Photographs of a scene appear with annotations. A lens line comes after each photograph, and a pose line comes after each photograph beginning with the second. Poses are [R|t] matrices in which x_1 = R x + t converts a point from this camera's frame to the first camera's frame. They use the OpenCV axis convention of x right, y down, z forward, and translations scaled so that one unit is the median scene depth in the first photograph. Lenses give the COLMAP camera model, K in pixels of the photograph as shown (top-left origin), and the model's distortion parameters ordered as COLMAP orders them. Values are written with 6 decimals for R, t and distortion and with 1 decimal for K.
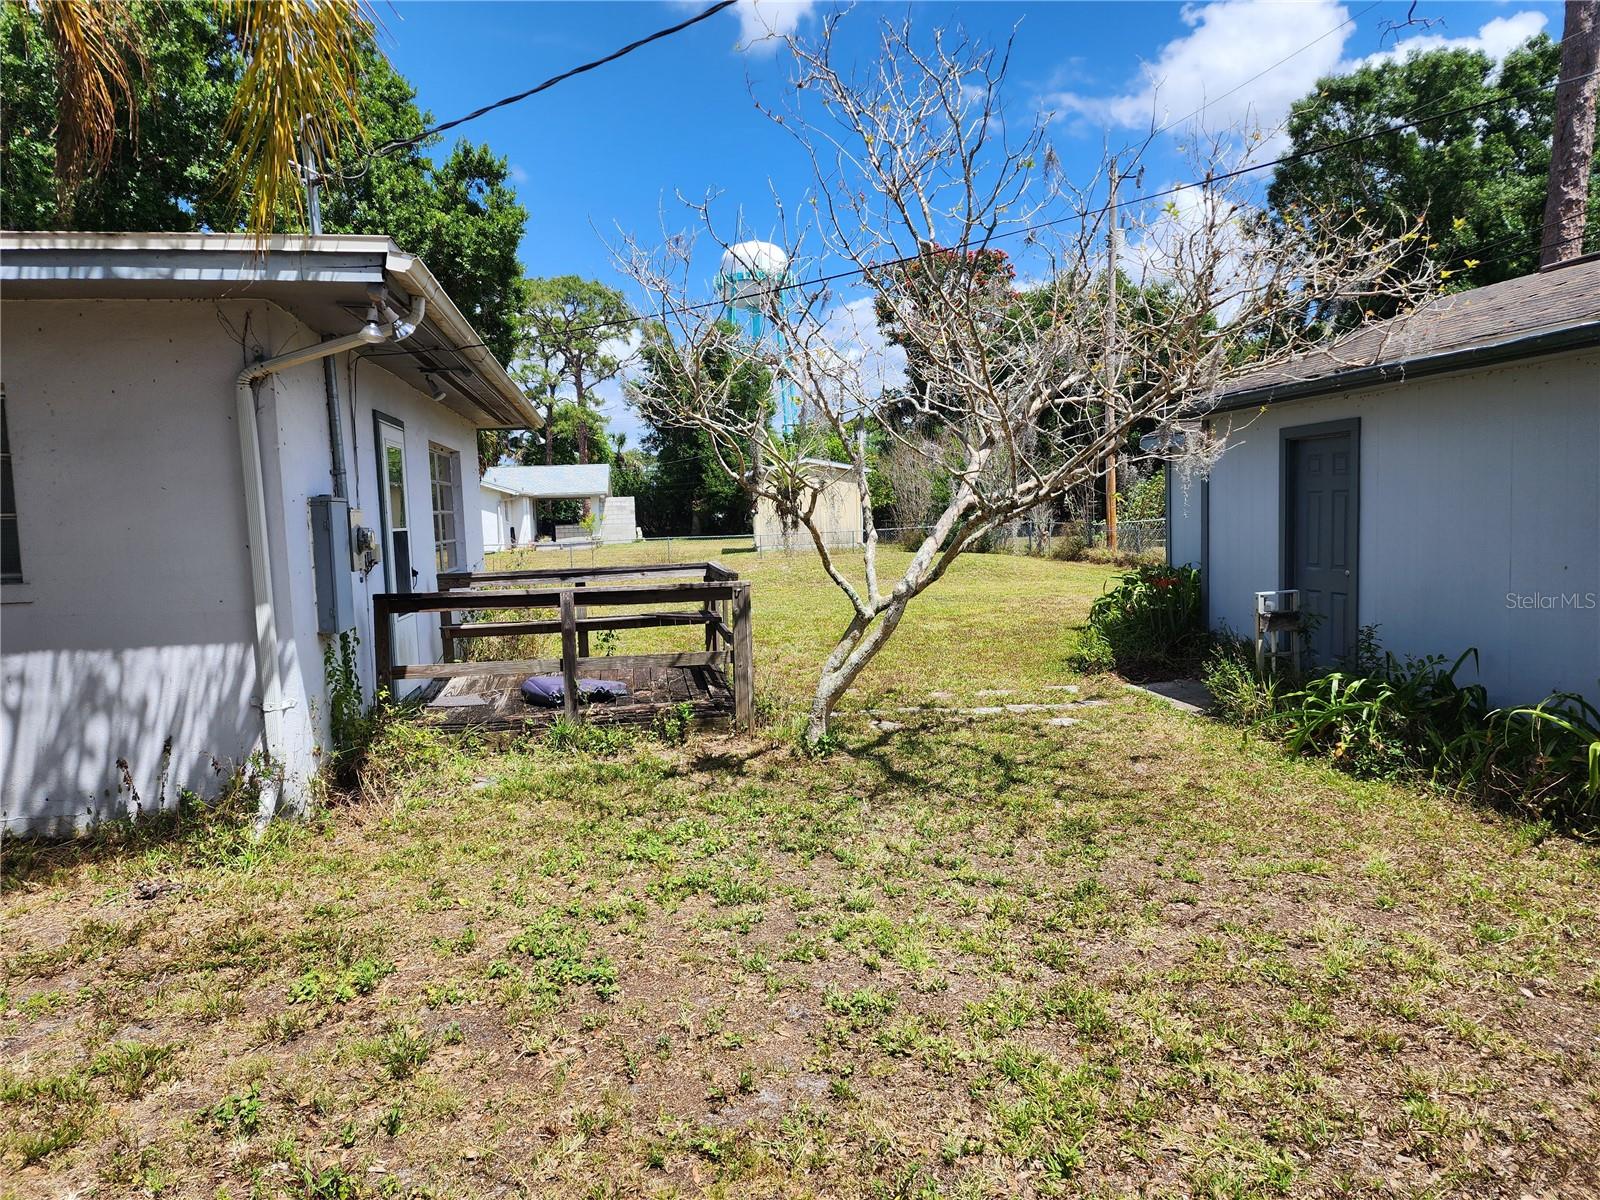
lens RADIAL K [[1066.6, 0, 786.8], [0, 1066.6, 599.9], [0, 0, 1]] dist [0.075328, -0.066625]
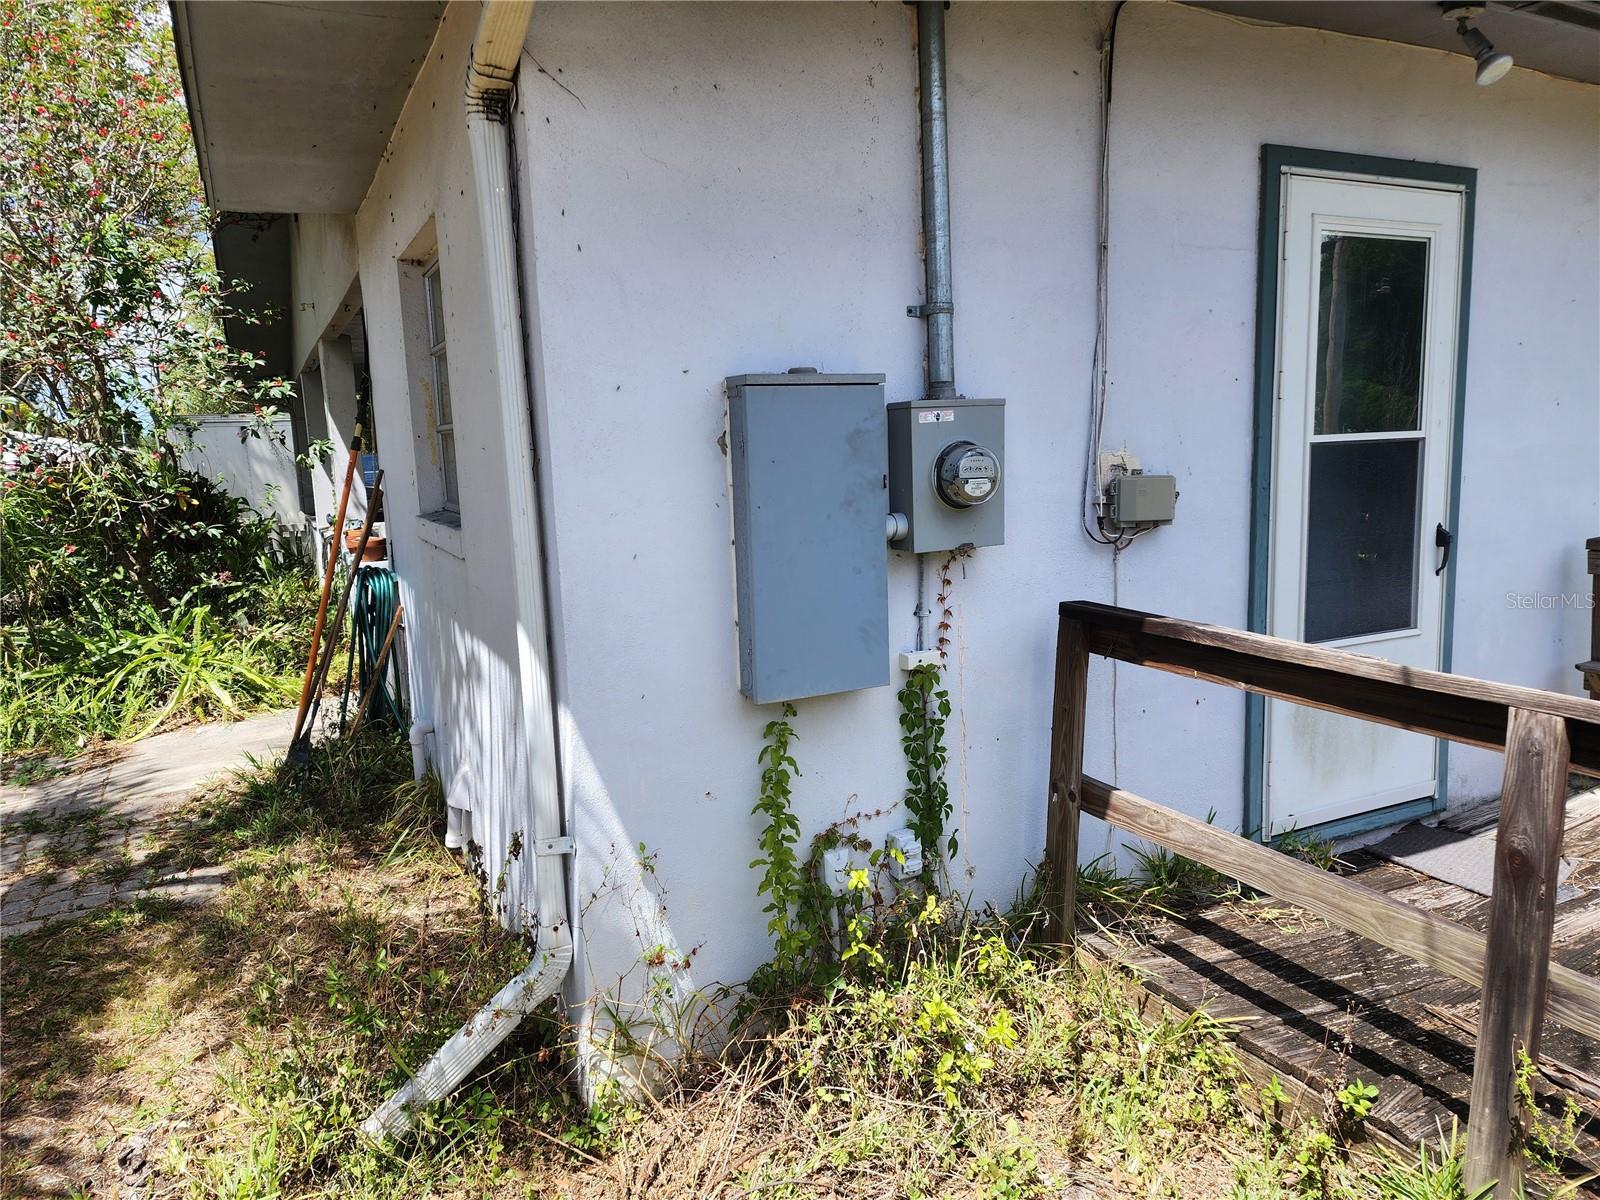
lens RADIAL K [[1066.6, 0, 798.9], [0, 1066.6, 599.2], [0, 0, 1]] dist [0.075328, -0.066625]
pose [[0.302249, 0.159771, -0.939744, -0.029302], [-0.057218, 0.987117, 0.149422, -0.081544], [0.951510, 0.008607, 0.307496, 1.001874]]
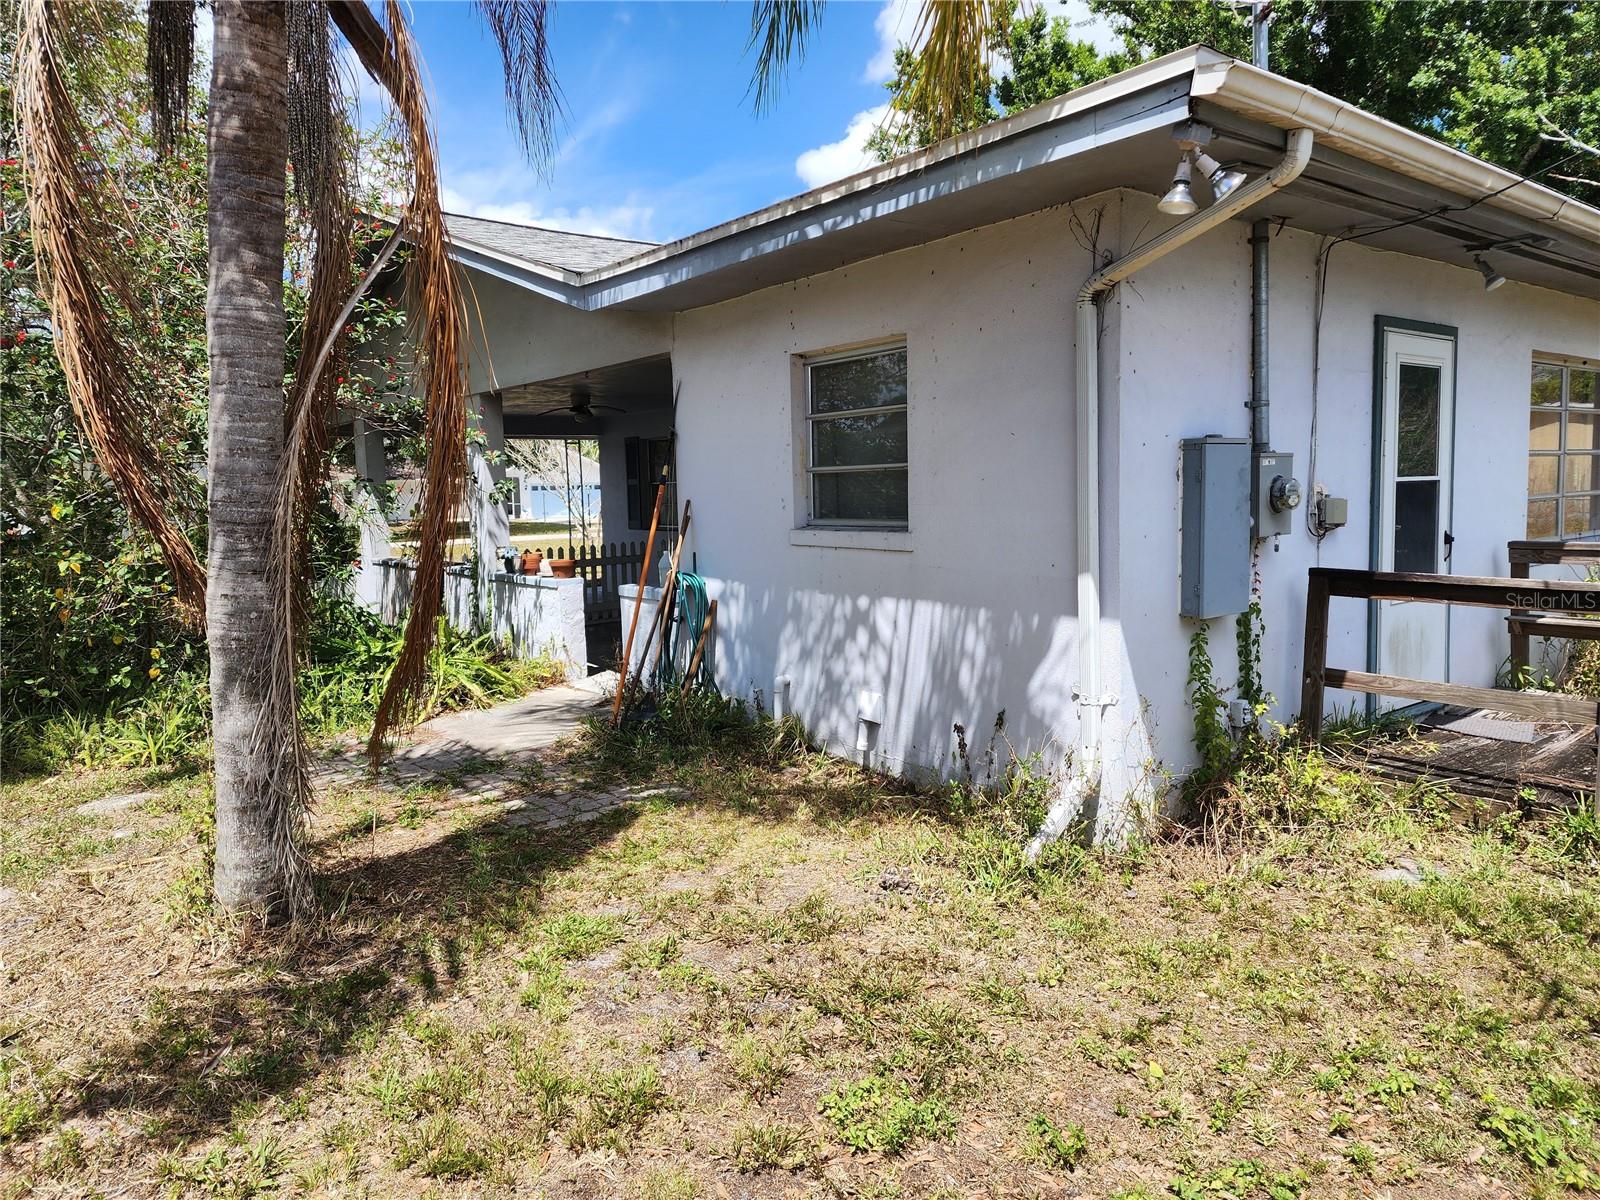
lens RADIAL K [[1066.6, 0, 797.7], [0, 1066.6, 576.5], [0, 0, 1]] dist [0.075328, -0.066625]
pose [[0.493040, 0.094264, -0.864885, 0.109315], [-0.064589, 0.995336, 0.071662, -0.038713], [0.867606, 0.020529, 0.496829, 0.423322]]
